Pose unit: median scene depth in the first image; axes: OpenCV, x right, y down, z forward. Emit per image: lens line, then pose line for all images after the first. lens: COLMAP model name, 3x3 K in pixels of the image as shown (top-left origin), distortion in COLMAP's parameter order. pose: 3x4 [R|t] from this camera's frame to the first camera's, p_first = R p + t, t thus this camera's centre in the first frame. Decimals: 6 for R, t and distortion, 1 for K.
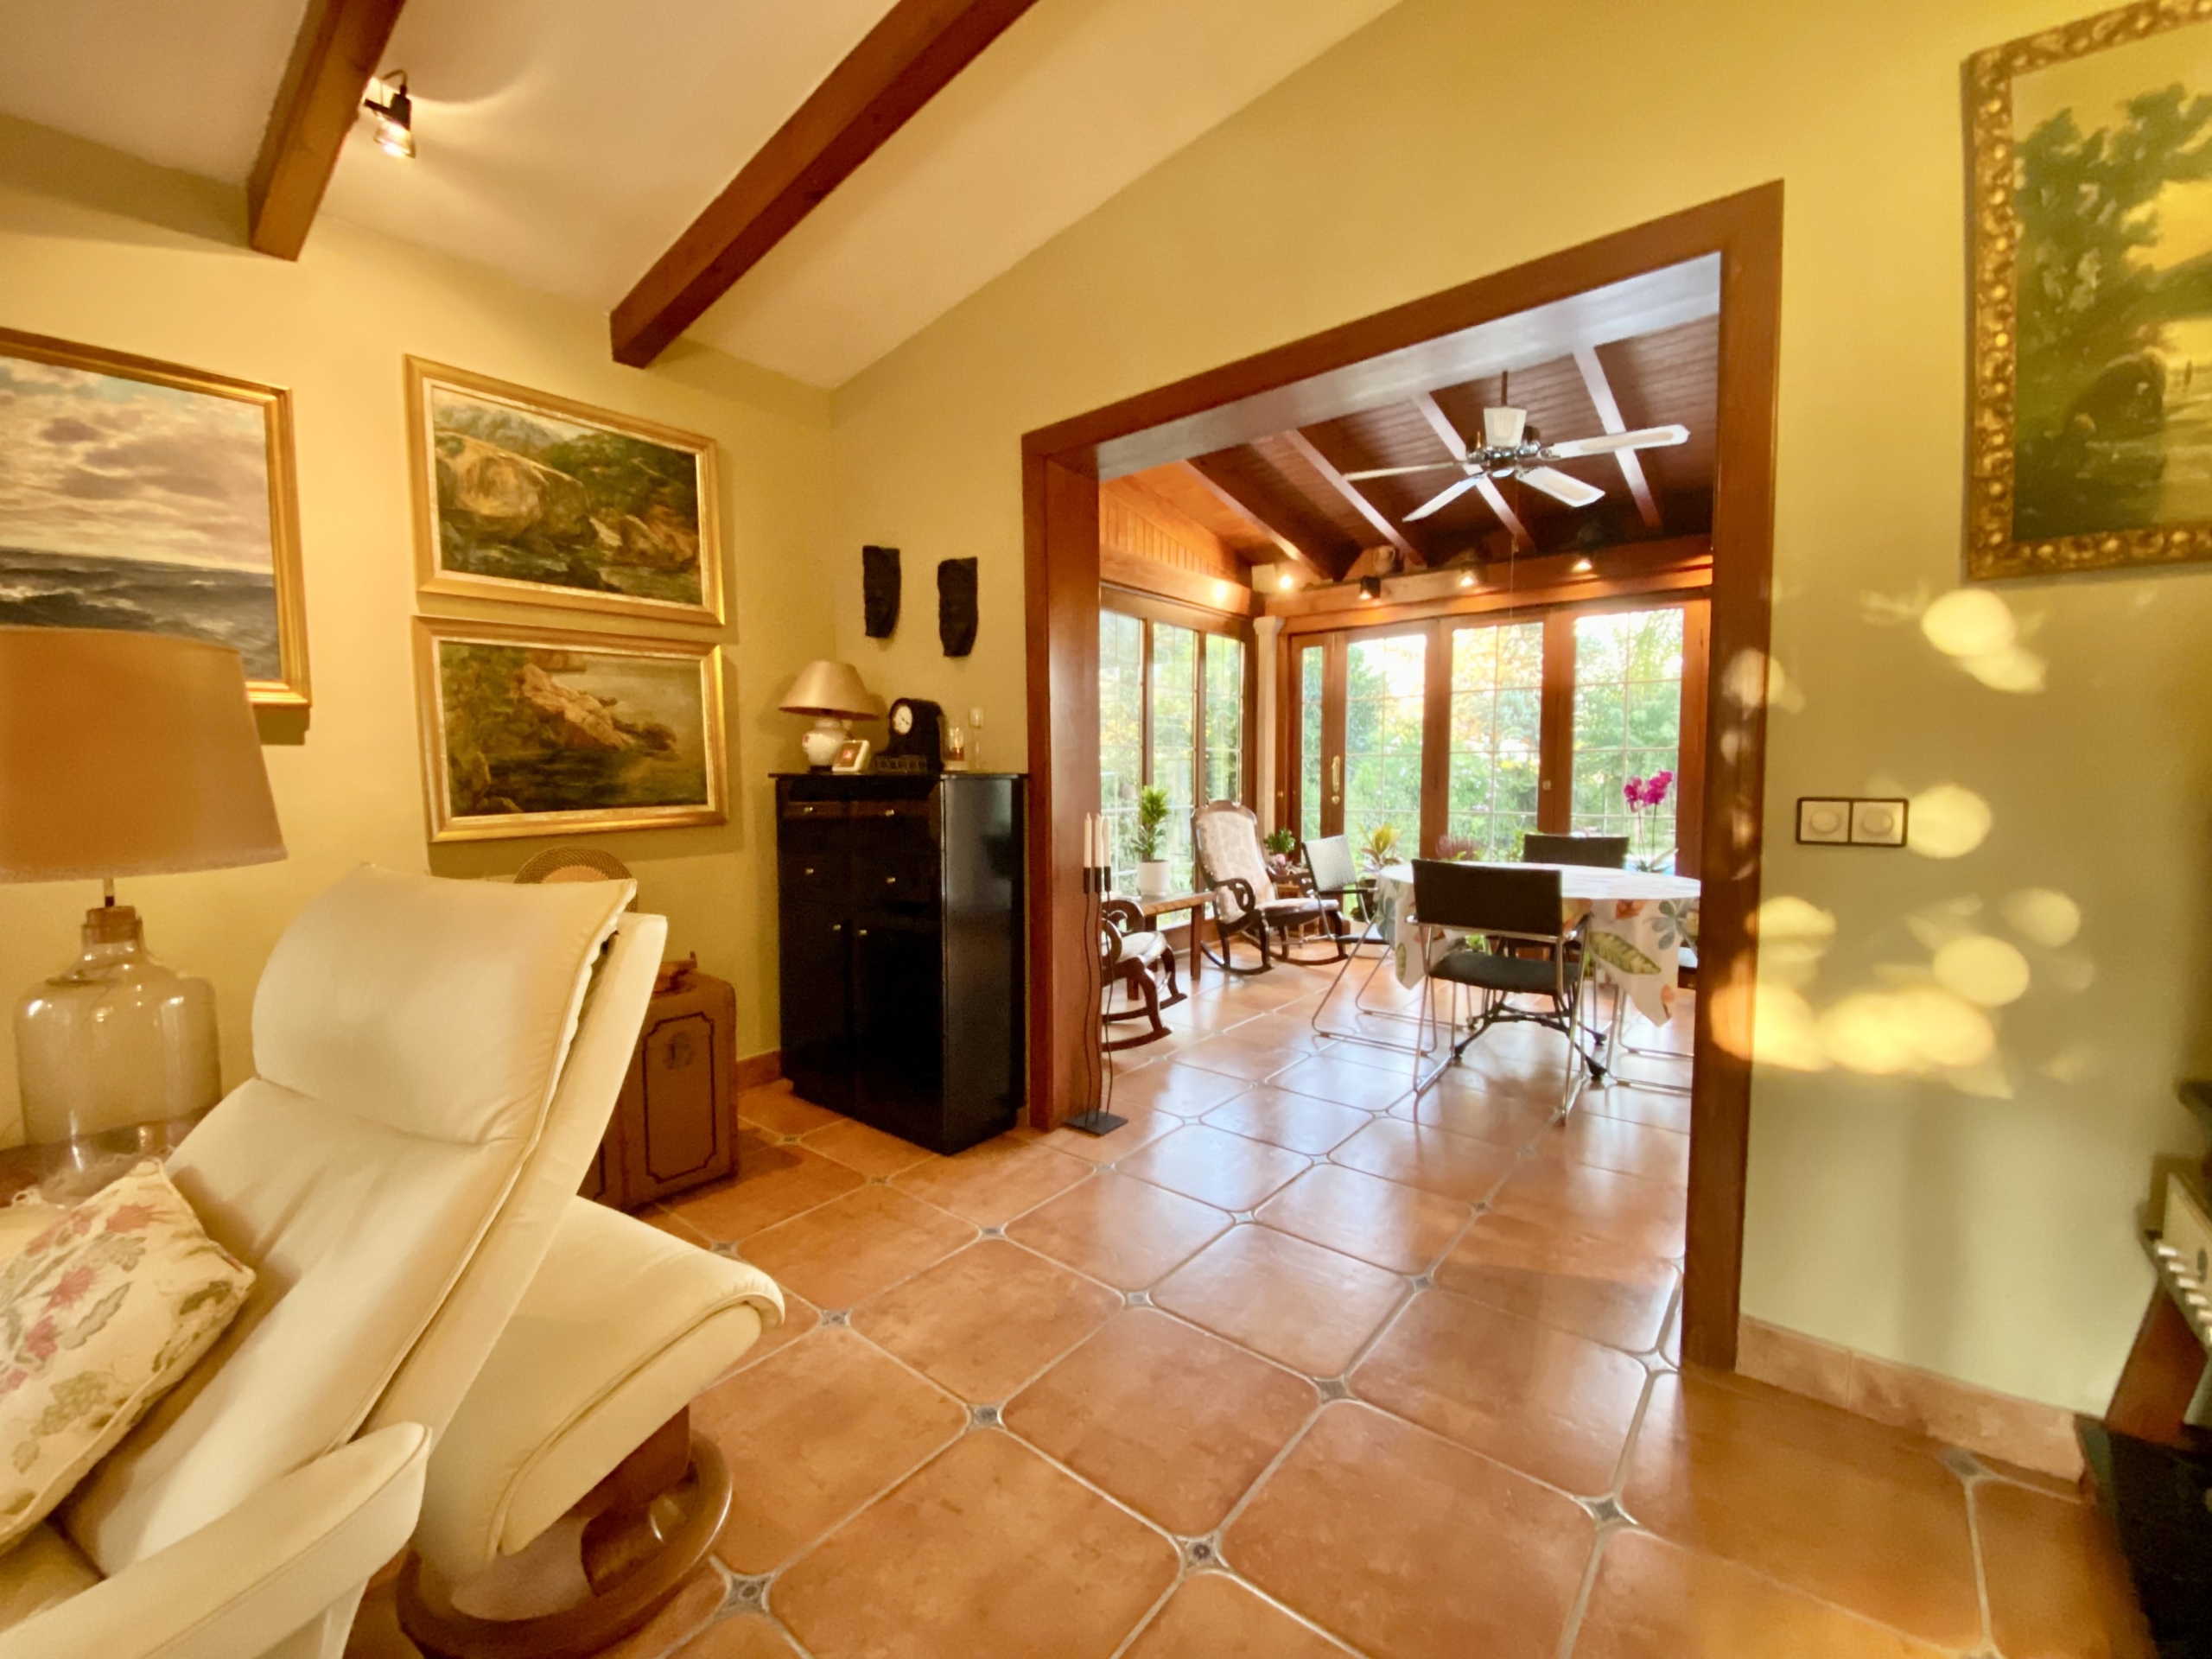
lens RADIAL K [[901.7, 0, 1103.0], [0, 901.7, 841.8], [0, 0, 1]] dist [-0.009193, -0.009354]
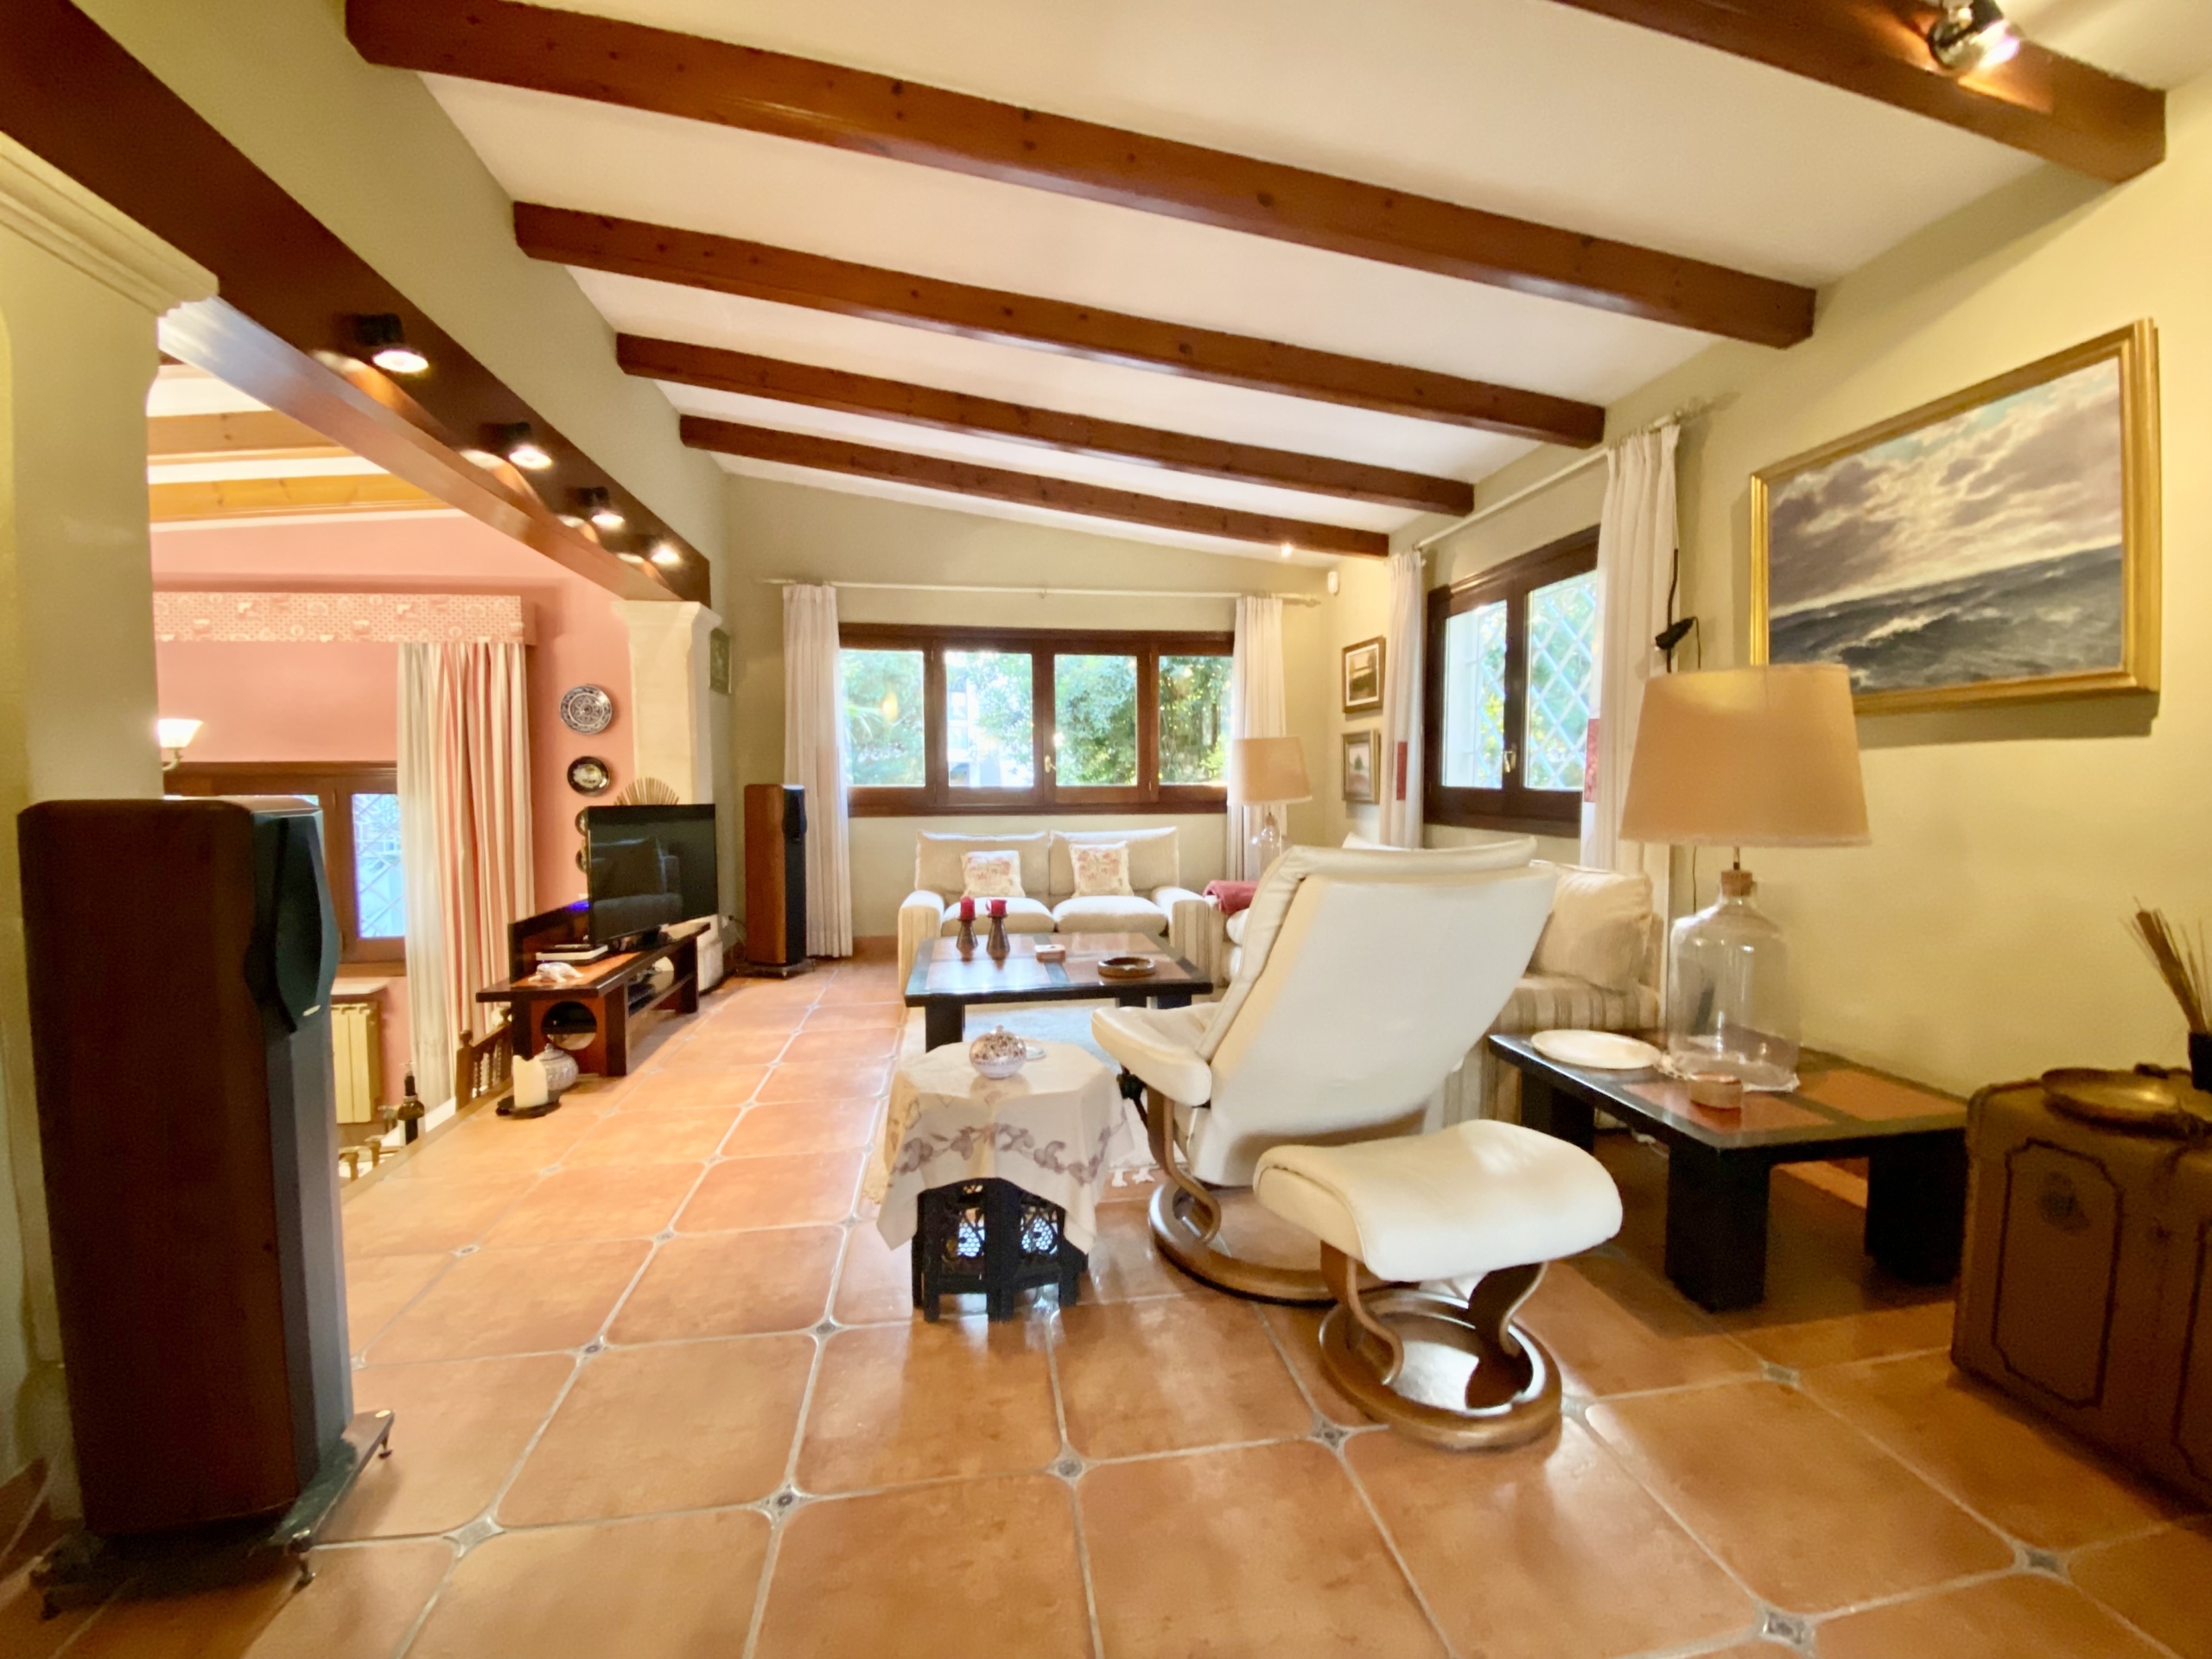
lens RADIAL K [[901.7, 0, 1111.6], [0, 901.7, 847.8], [0, 0, 1]] dist [-0.009193, -0.009354]
pose [[-0.667436, 0.063863, -0.741924, 0.345378], [-0.044593, 0.991100, 0.125427, -0.058484], [0.743331, 0.116799, -0.658648, 0.760045]]
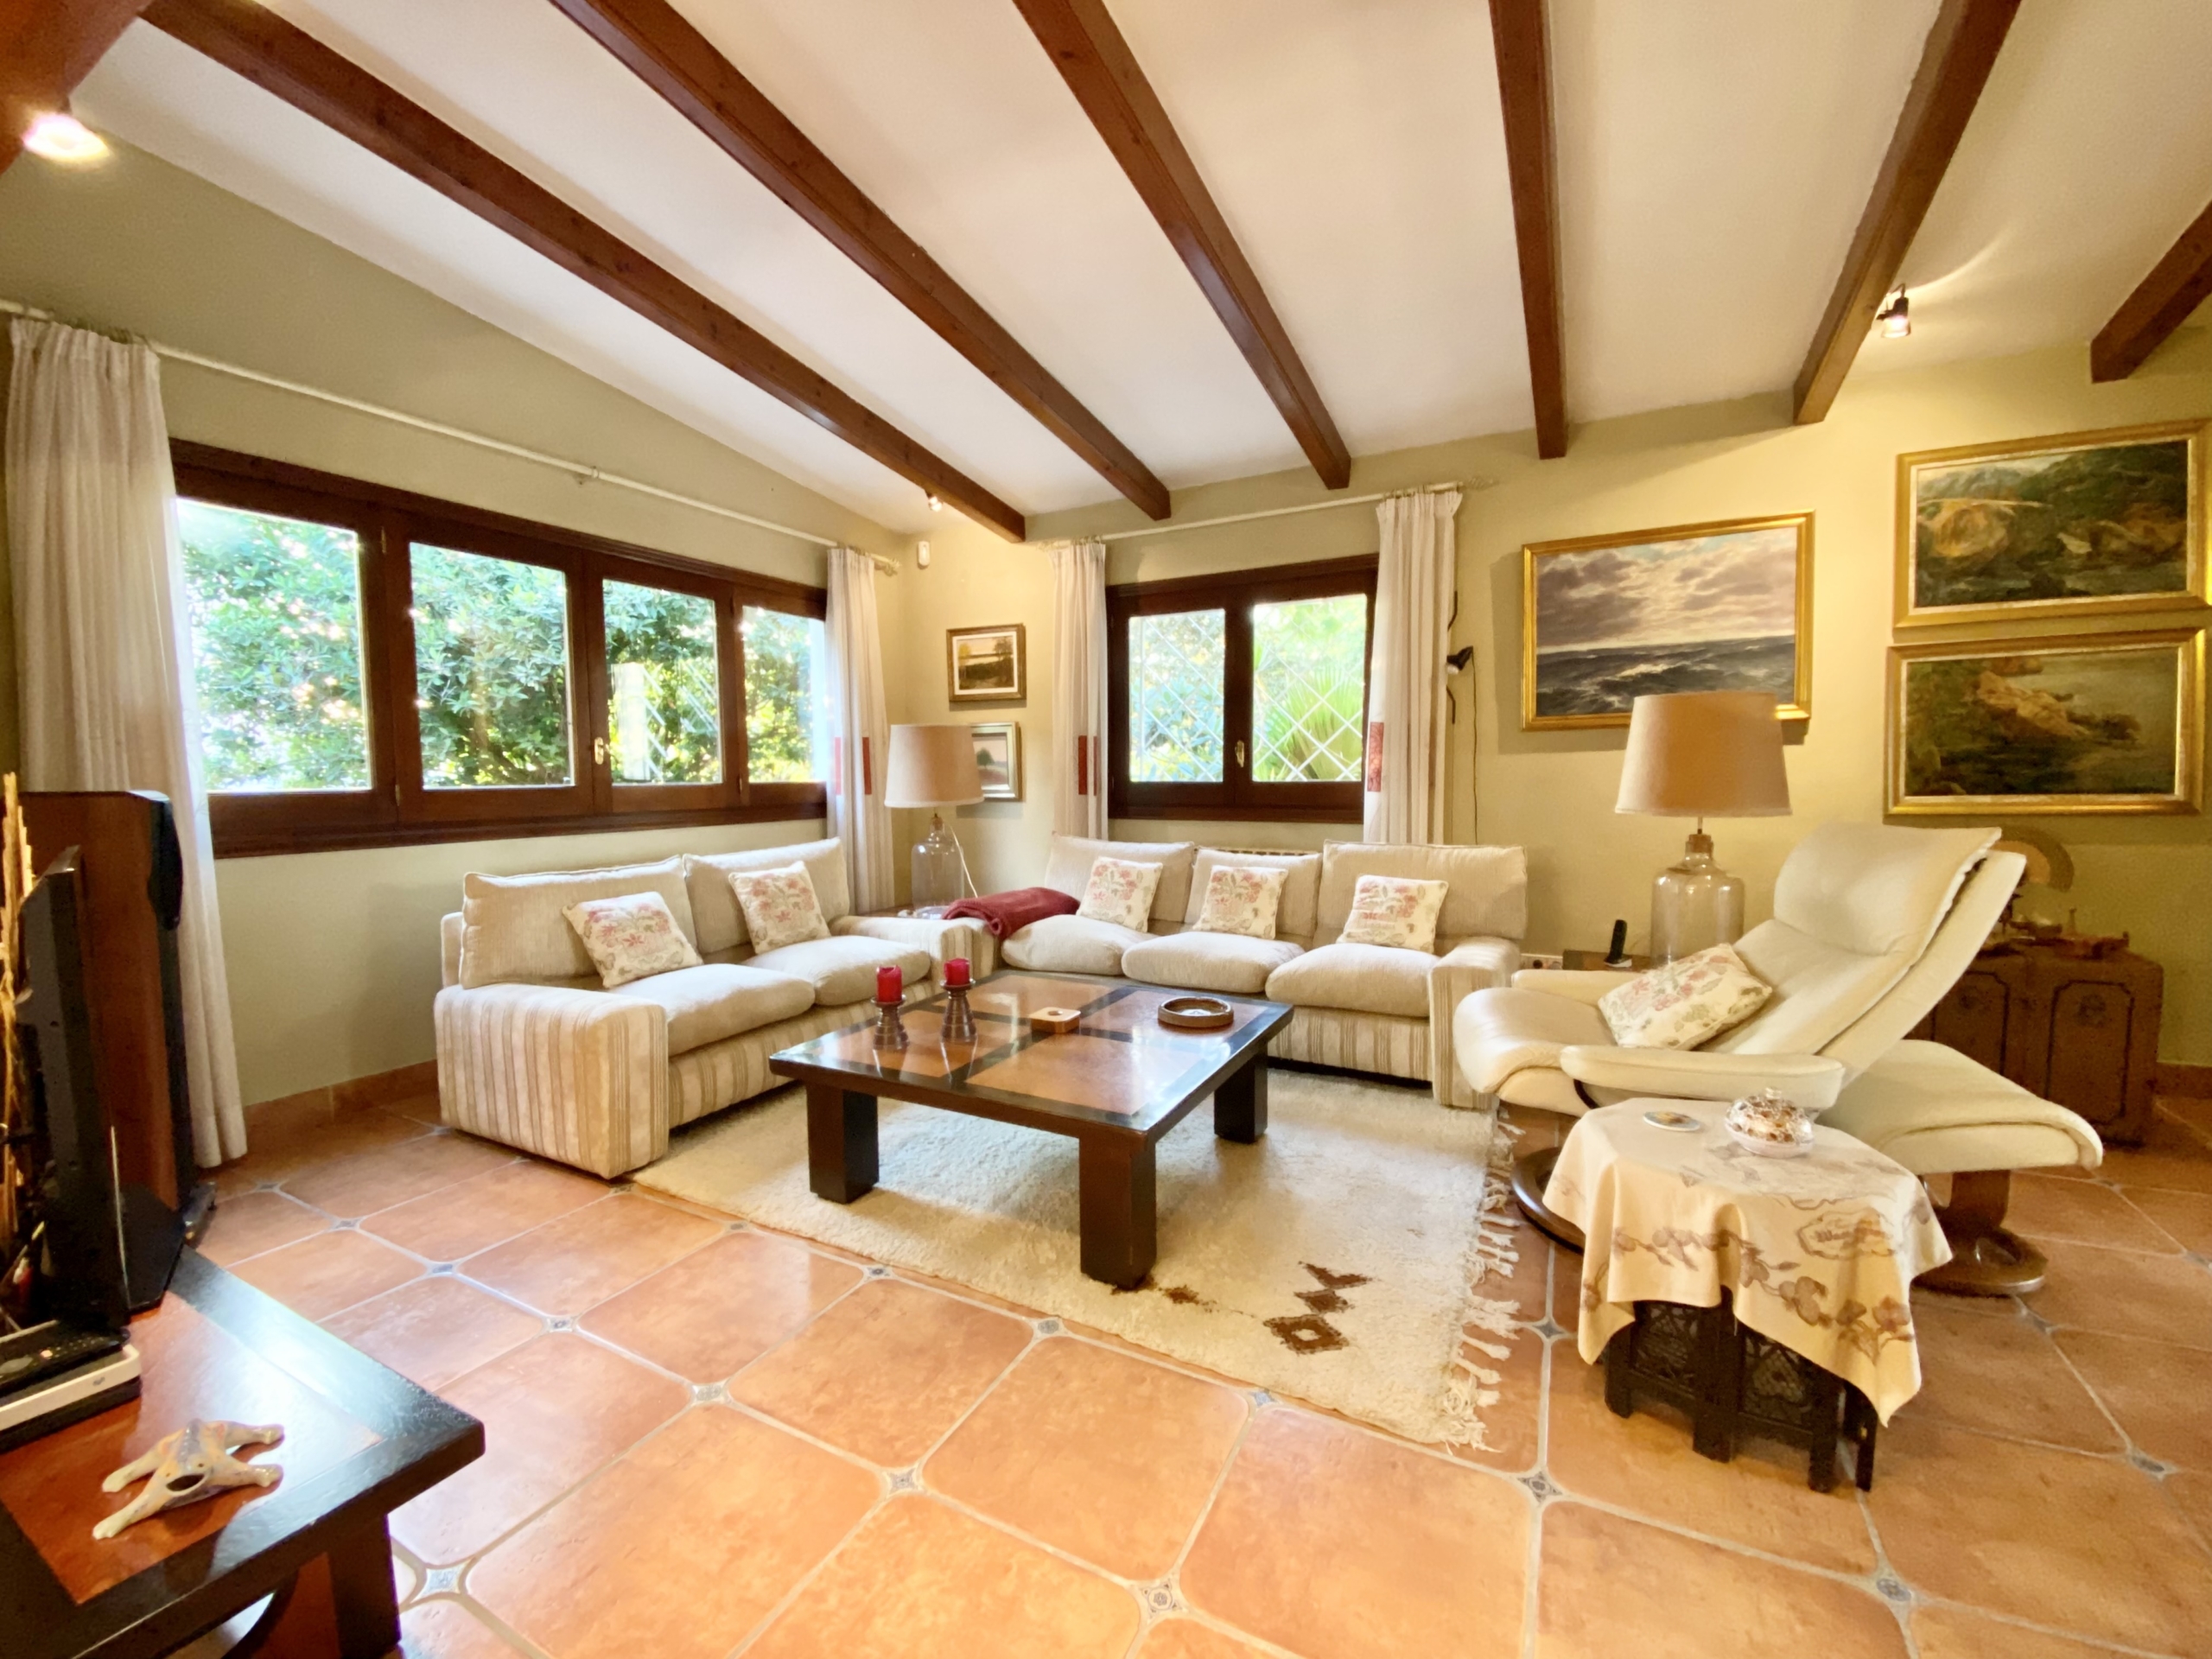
lens RADIAL K [[901.7, 0, 1105.9], [0, 901.7, 839.4], [0, 0, 1]] dist [-0.009193, -0.009354]
pose [[0.197728, 0.071521, -0.977644, 0.329524], [-0.061544, 0.996273, 0.060437, 0.029262], [0.978323, 0.048218, 0.201393, -0.415909]]
